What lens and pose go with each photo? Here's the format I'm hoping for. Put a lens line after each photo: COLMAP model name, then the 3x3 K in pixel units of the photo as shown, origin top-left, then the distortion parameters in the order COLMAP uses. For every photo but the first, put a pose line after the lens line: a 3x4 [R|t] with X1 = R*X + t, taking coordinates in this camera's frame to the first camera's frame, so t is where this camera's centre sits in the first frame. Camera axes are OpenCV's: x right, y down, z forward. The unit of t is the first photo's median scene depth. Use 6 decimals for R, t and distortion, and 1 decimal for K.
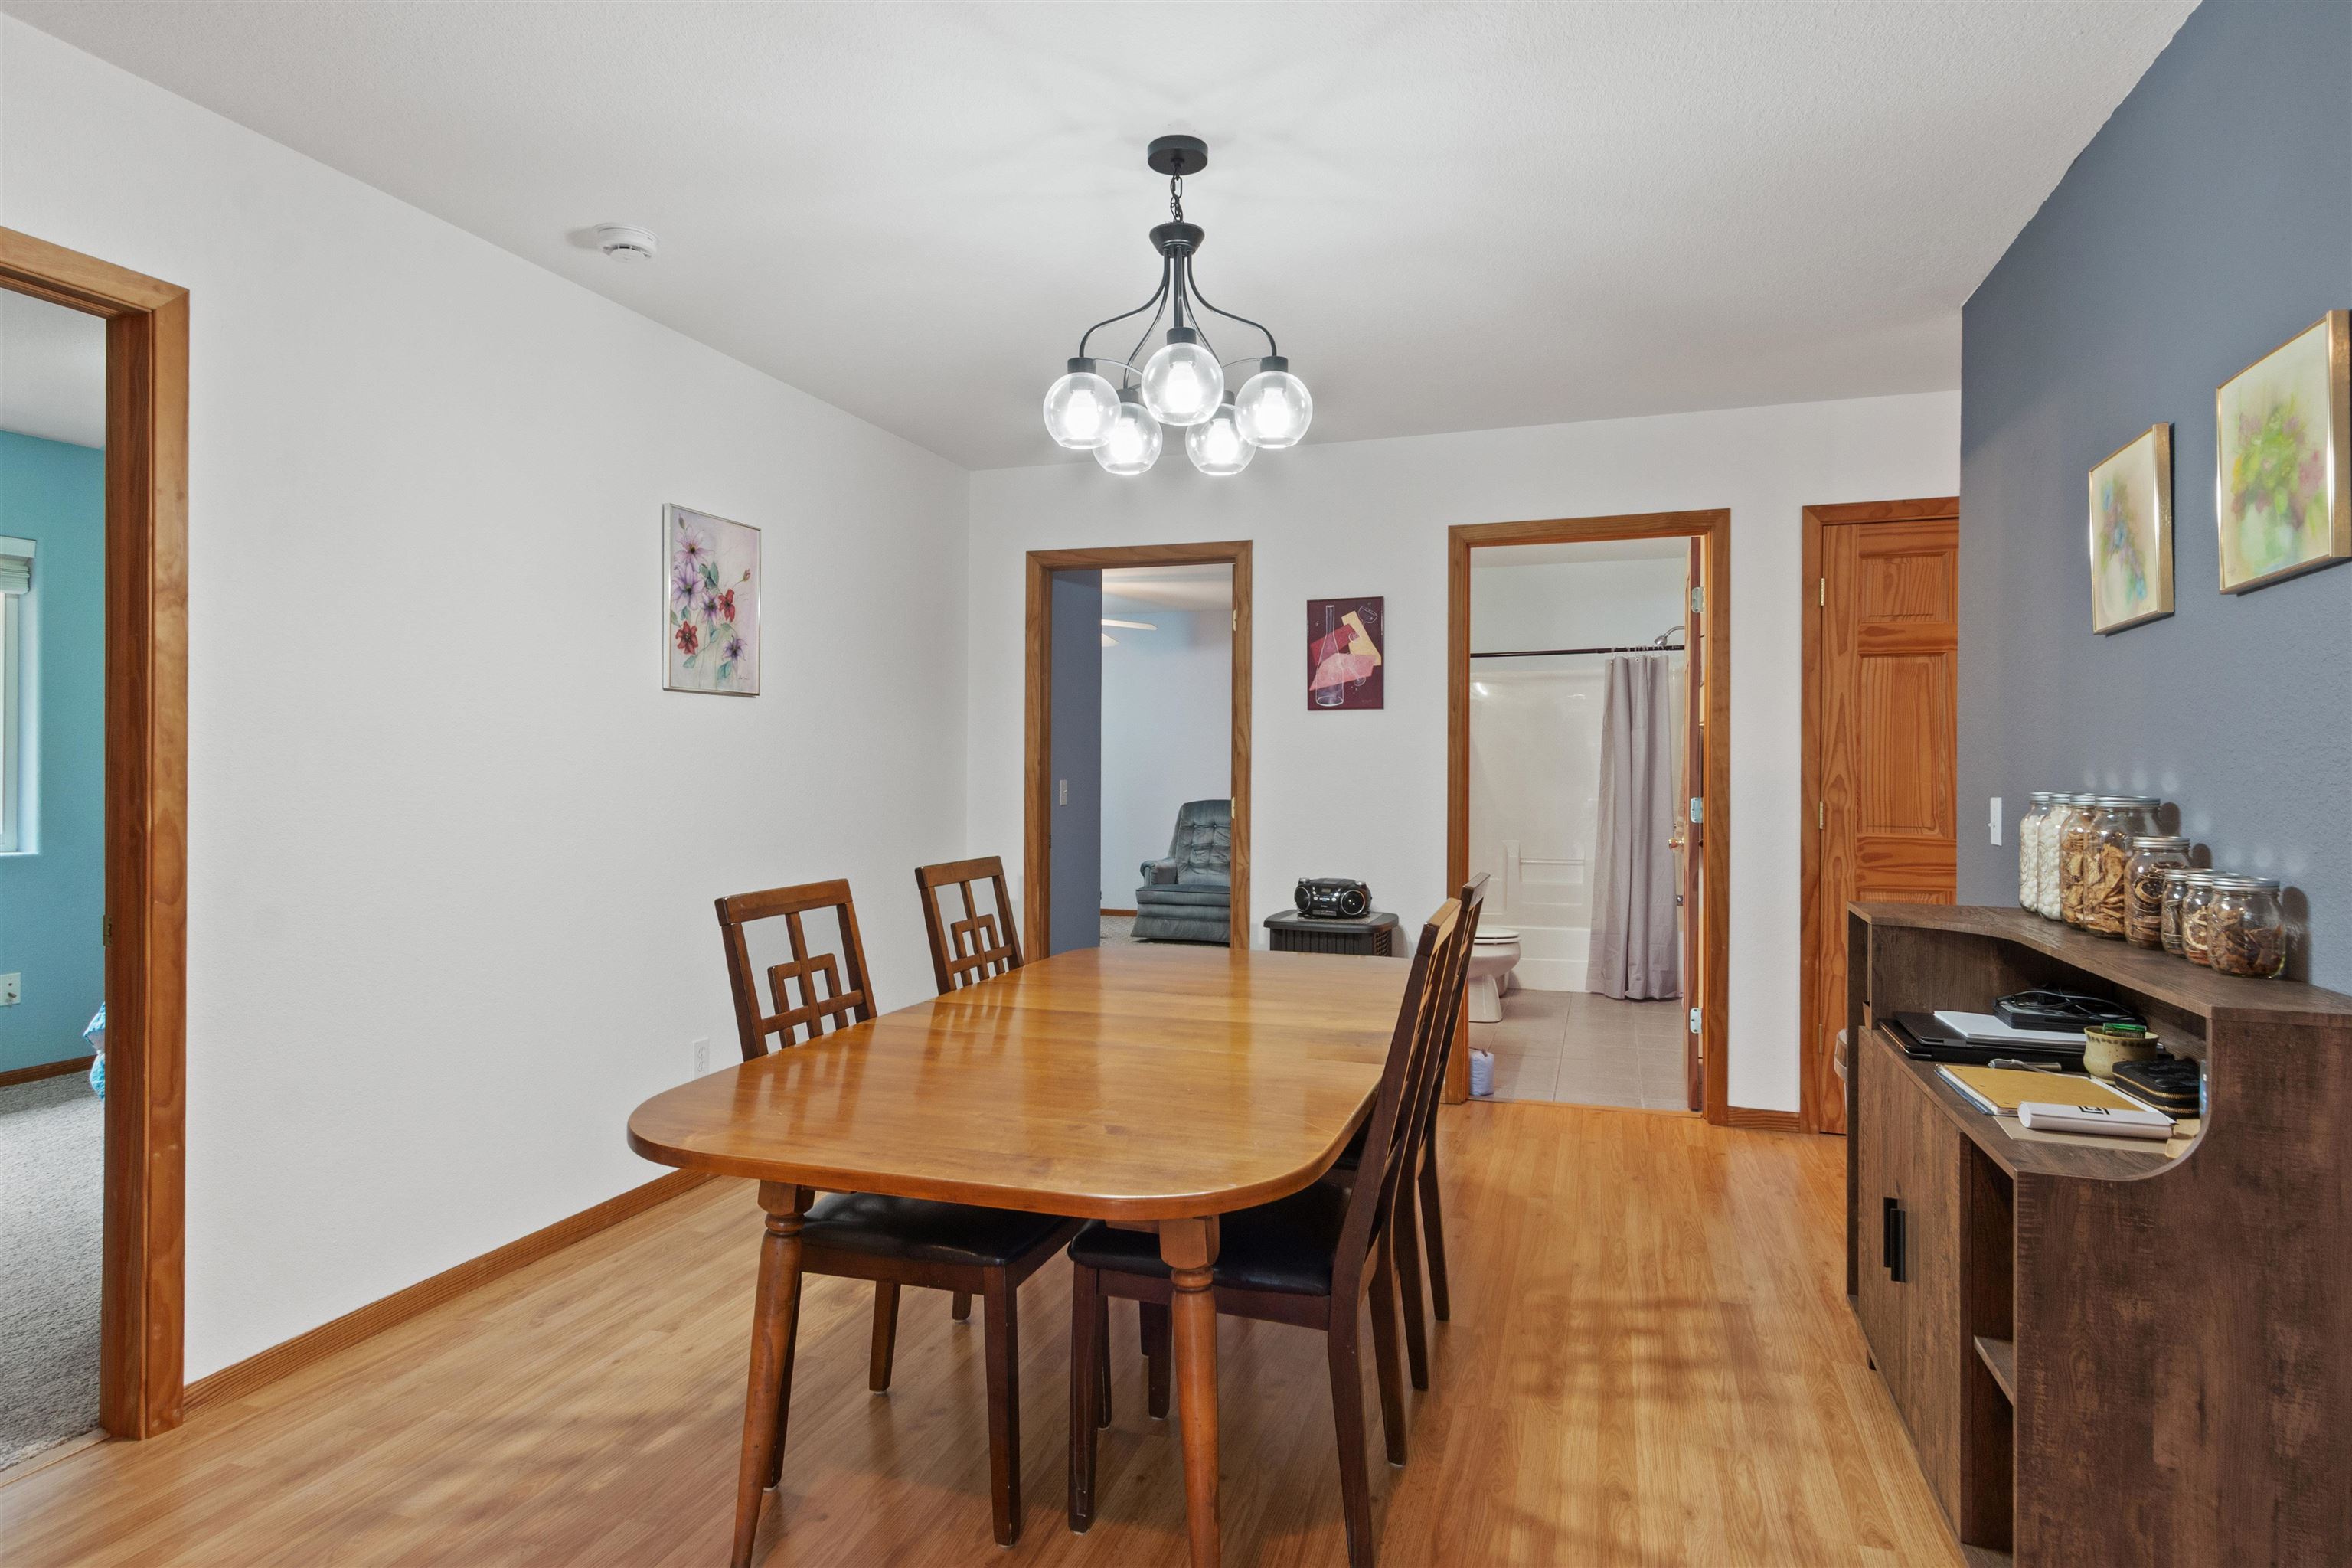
lens RADIAL K [[1298.0, 0, 1171.7], [0, 1298.0, 771.1], [0, 0, 1]] dist [0.015886, -0.001383]
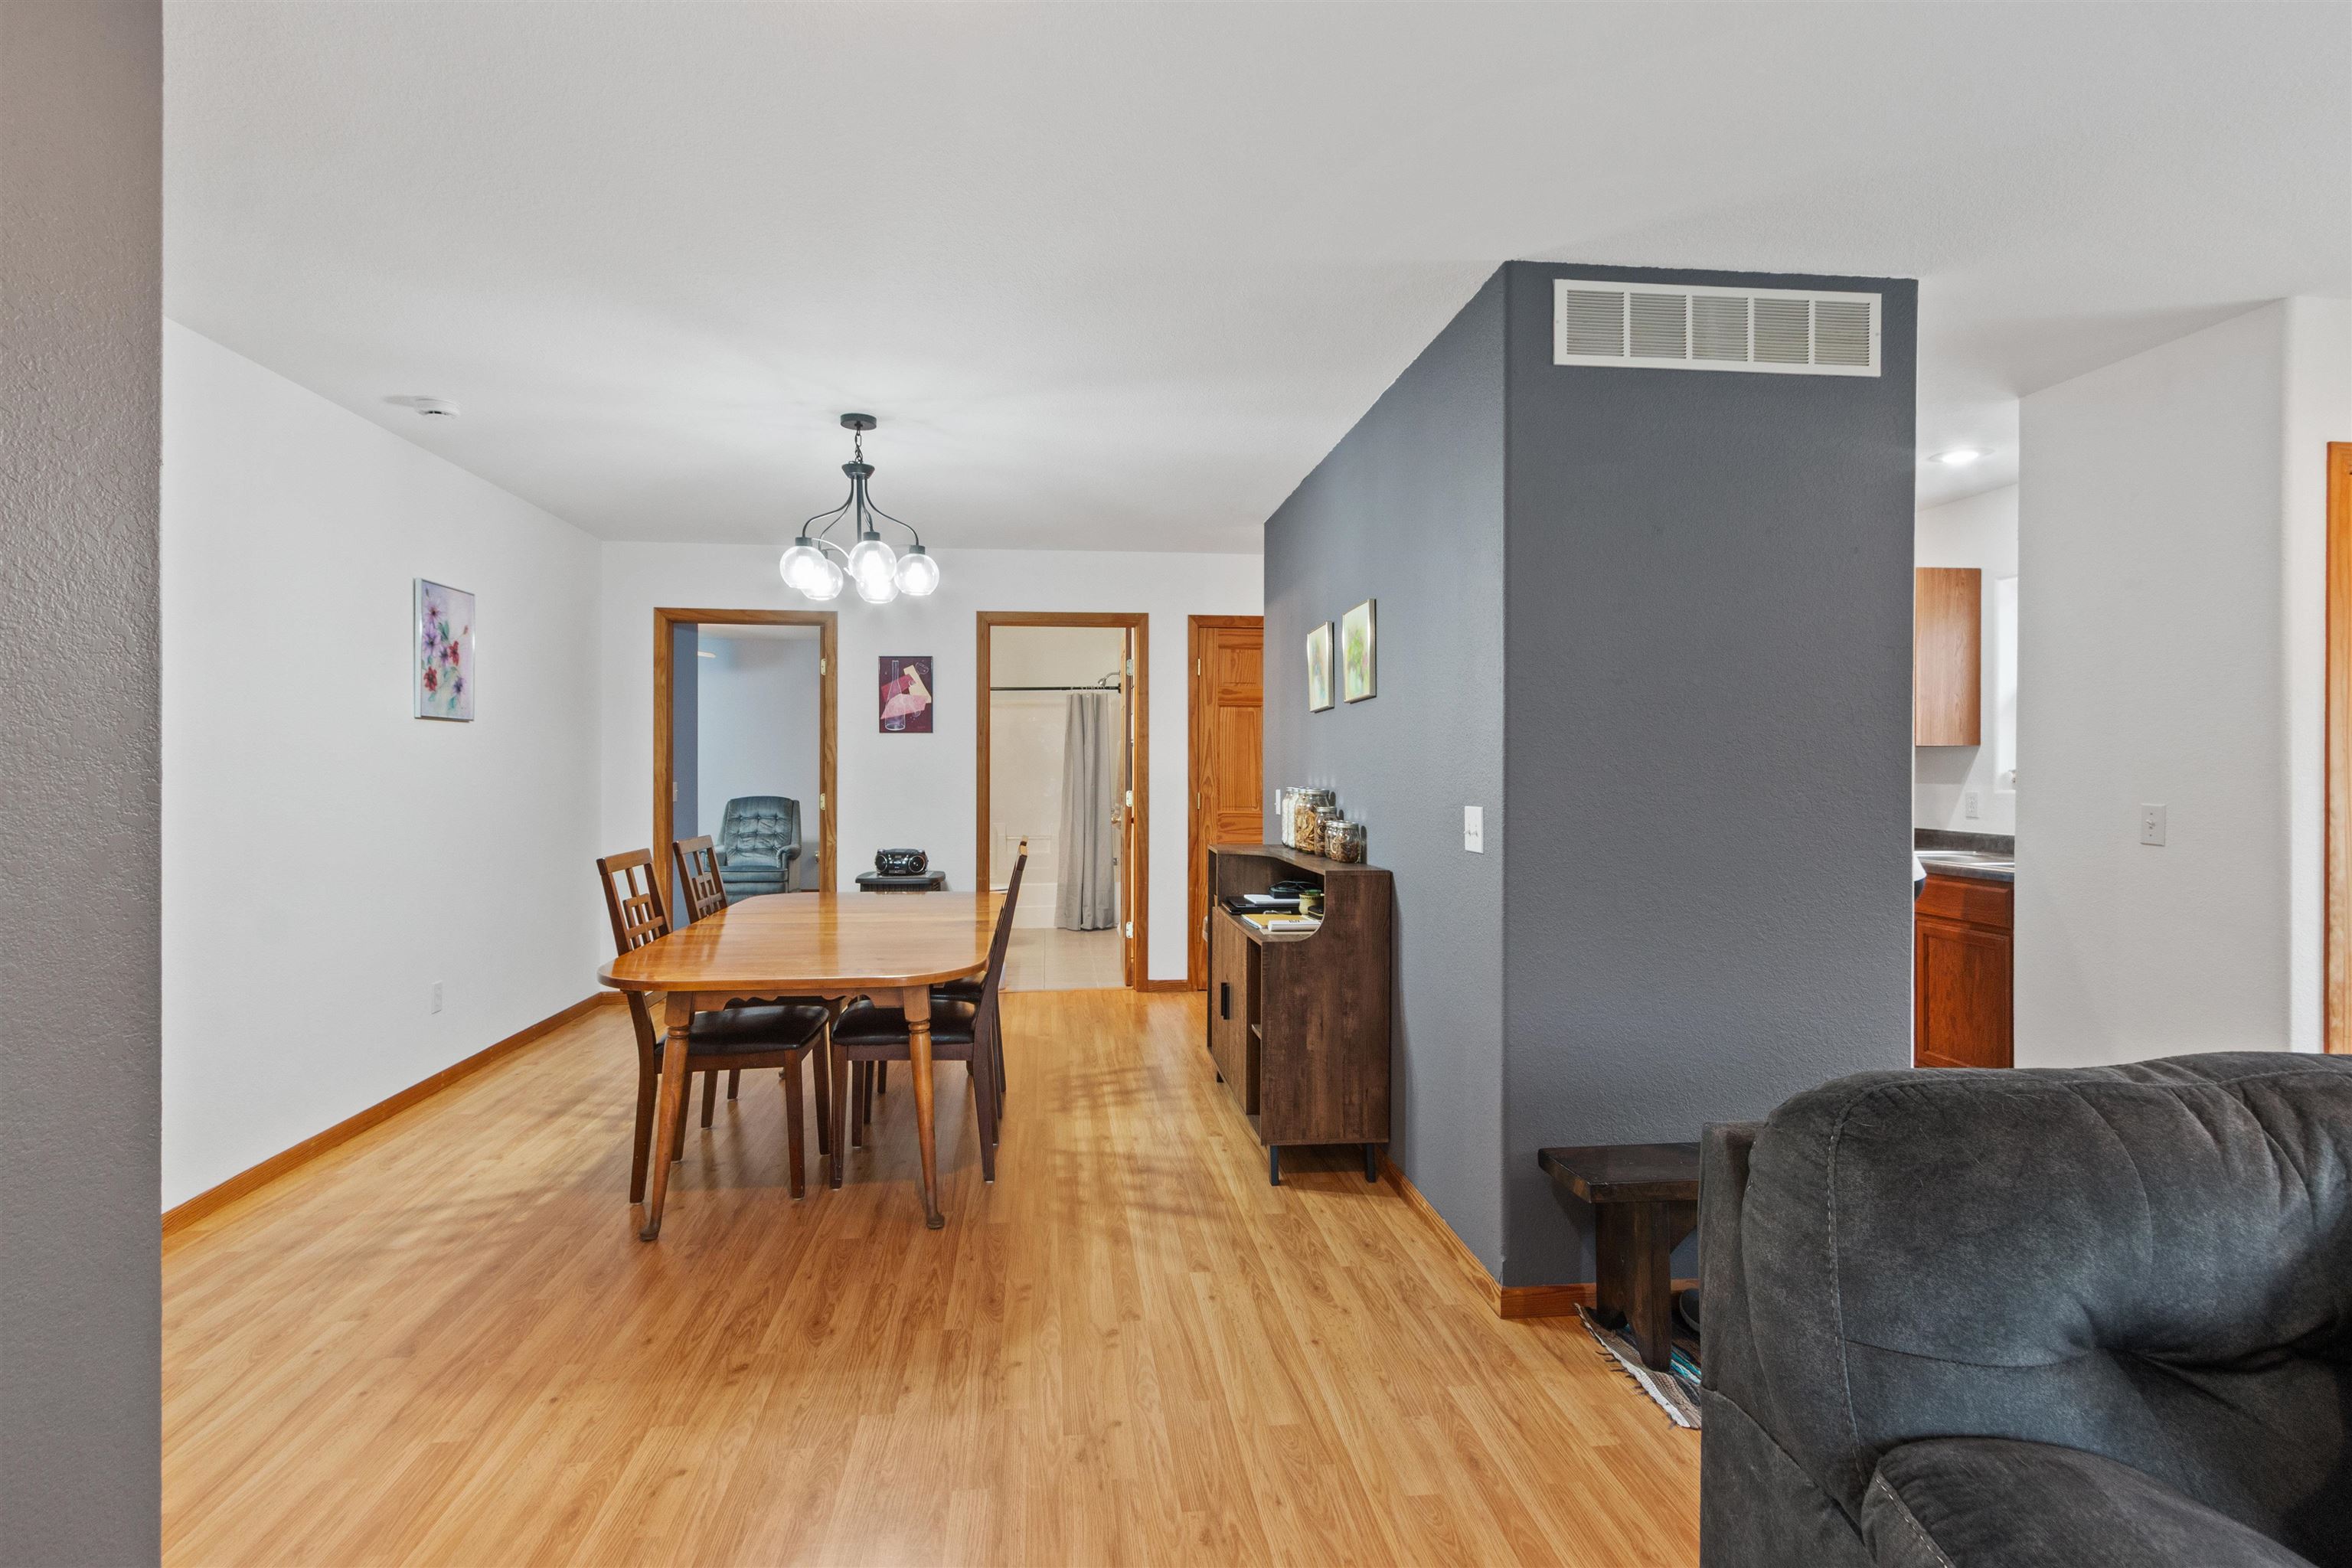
lens RADIAL K [[1172.5, 0, 1172.0], [0, 1172.5, 765.7], [0, 0, 1]] dist [0.003533, -0.000060]
pose [[0.907956, -0.001260, 0.419063, -0.227976], [0.001944, 0.999997, -0.001206, -0.013086], [-0.419060, 0.001910, 0.907956, -0.491345]]
